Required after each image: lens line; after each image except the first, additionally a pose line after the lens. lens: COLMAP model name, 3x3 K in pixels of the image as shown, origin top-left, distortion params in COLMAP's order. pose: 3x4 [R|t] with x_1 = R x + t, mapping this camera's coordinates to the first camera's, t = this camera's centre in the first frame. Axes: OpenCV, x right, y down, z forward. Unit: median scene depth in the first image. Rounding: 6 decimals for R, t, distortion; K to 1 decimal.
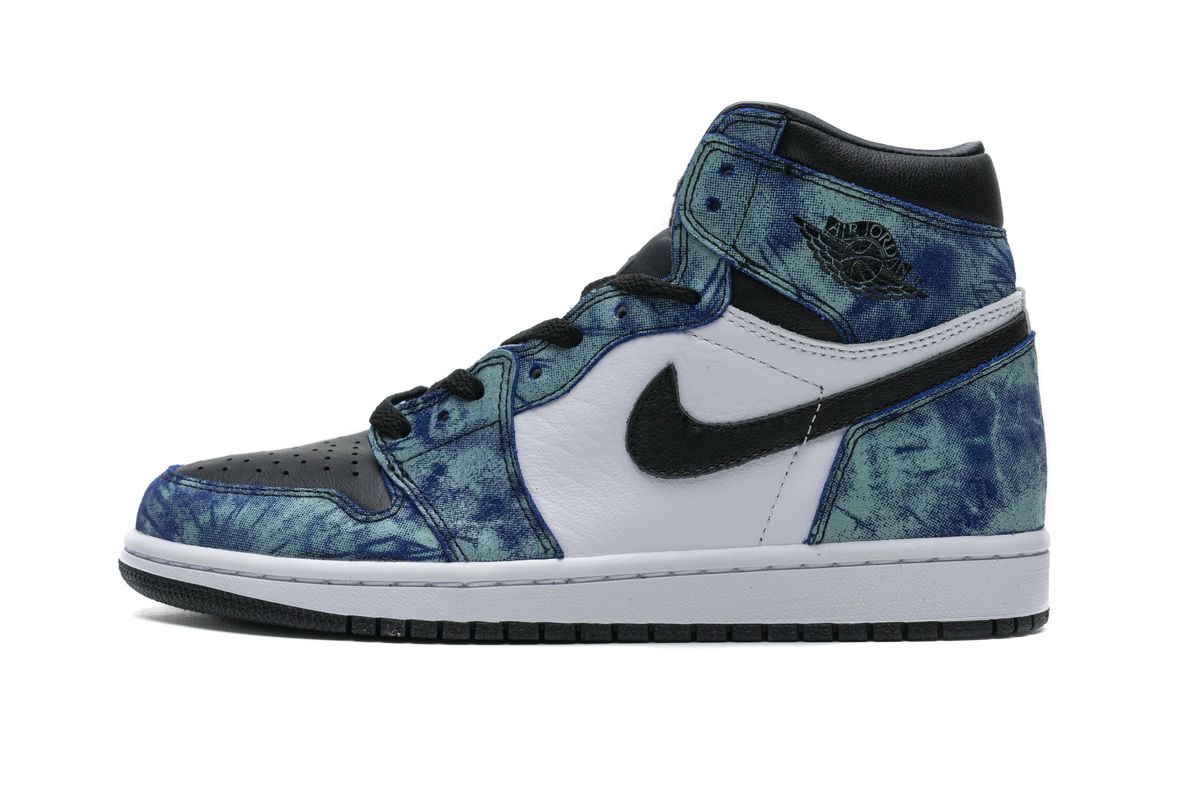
lens RADIAL K [[2037.8, 0, 626.1], [0, 2037.8, 401.1], [0, 0, 1]] dist [0.042762, 0.000000]
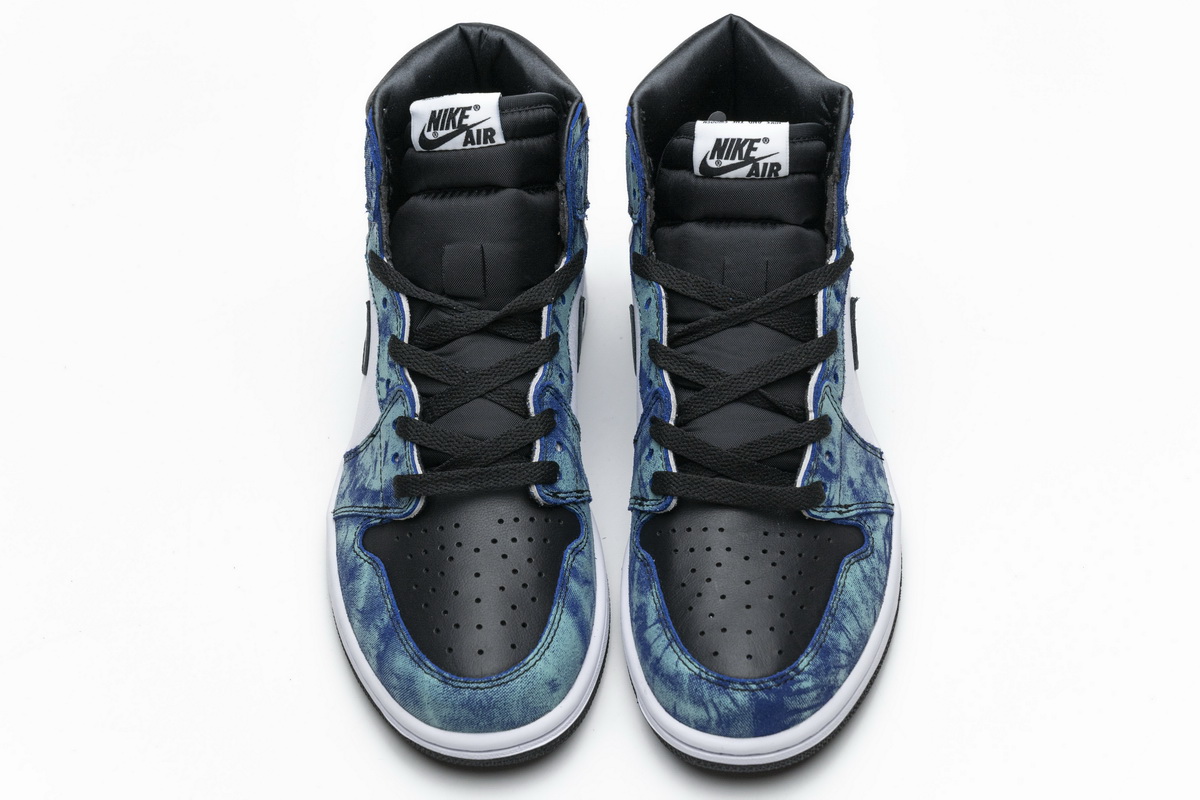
lens RADIAL K [[2391.1, 0, 584.1], [0, 2391.1, 433.8], [0, 0, 1]] dist [0.408169, 0.000000]
pose [[-0.047954, -0.725118, 0.686953, -1.108503], [0.065957, 0.683945, 0.726546, -1.105482], [-0.996670, 0.080150, 0.015029, 1.150399]]
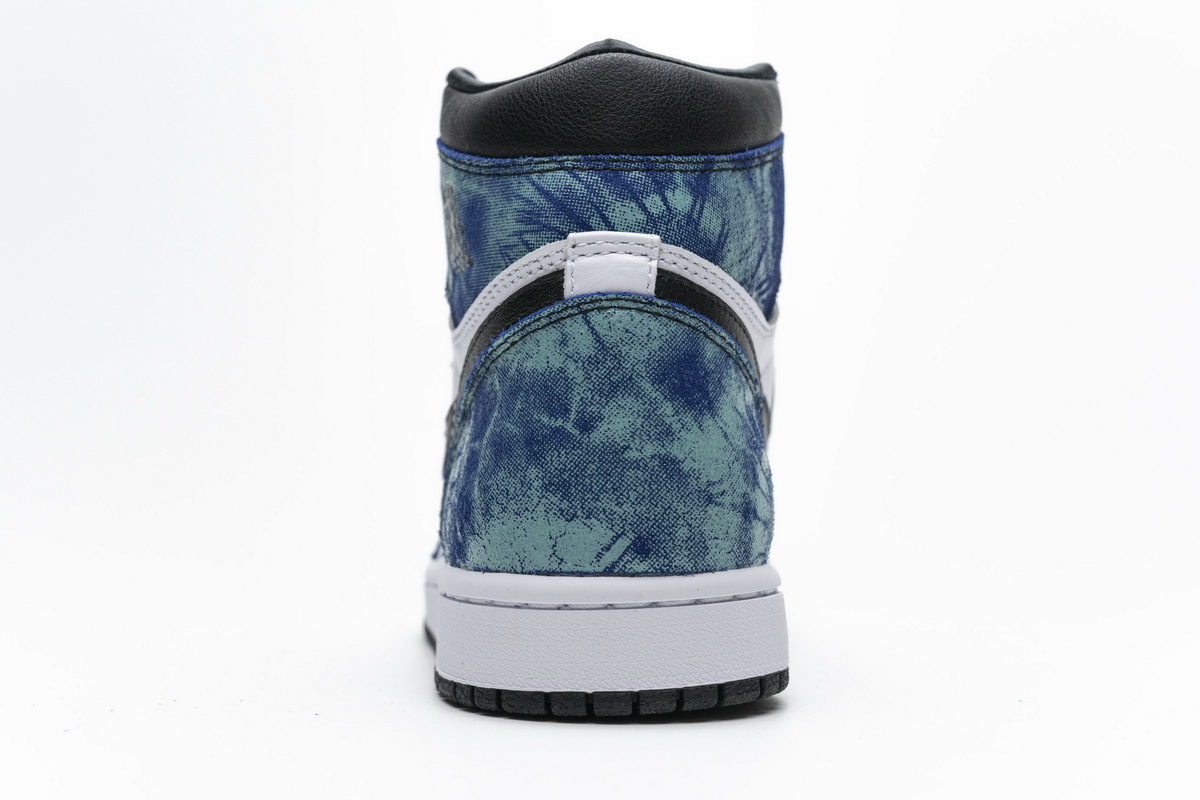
lens RADIAL K [[1794.3, 0, 598.8], [0, 1794.3, 397.6], [0, 0, 1]] dist [0.000542, 0.000000]
pose [[0.023818, -0.028168, -0.999319, 0.851084], [-0.028101, 0.999189, -0.028834, 0.020011], [0.999321, 0.028768, 0.023007, 1.040452]]
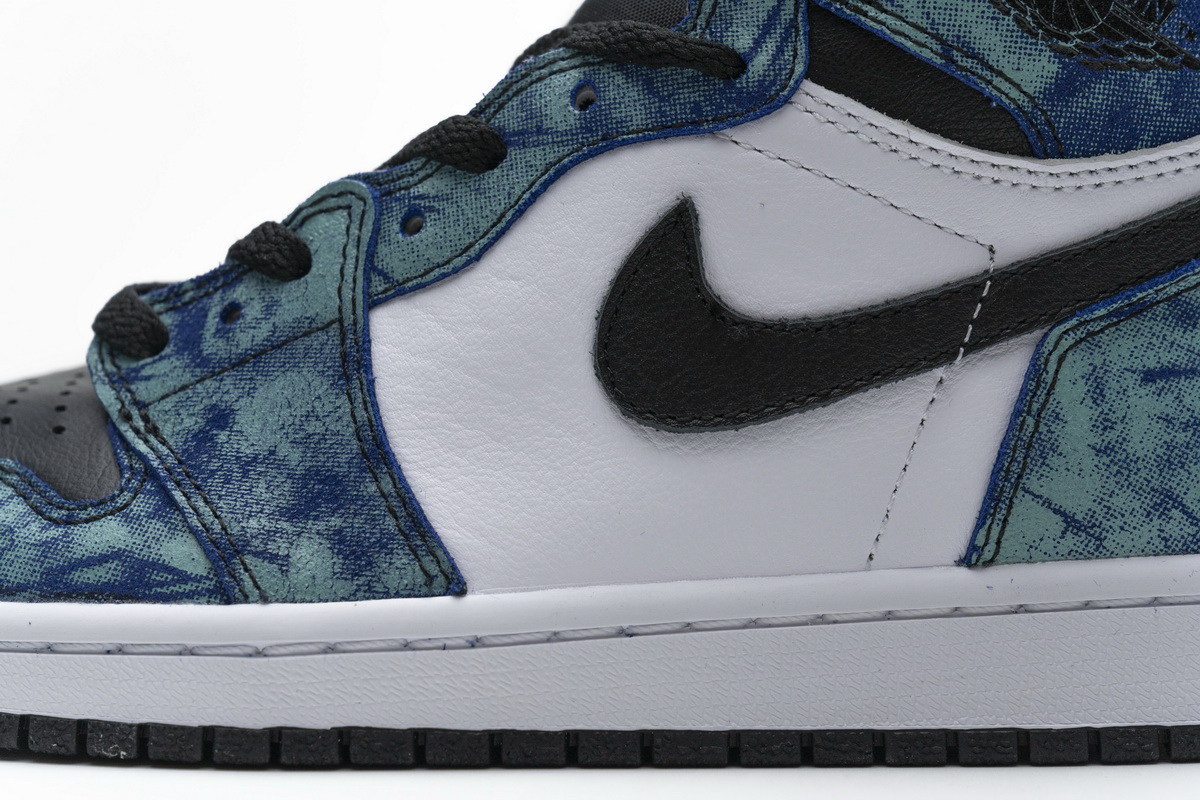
lens RADIAL K [[2316.3, 0, 605.1], [0, 2316.3, 401.8], [0, 0, 1]] dist [0.008986, 0.000000]
pose [[0.999988, -0.001585, -0.004598, 0.005008], [0.001522, 0.999908, -0.013512, 0.037815], [0.004619, 0.013505, 0.999898, 0.440176]]
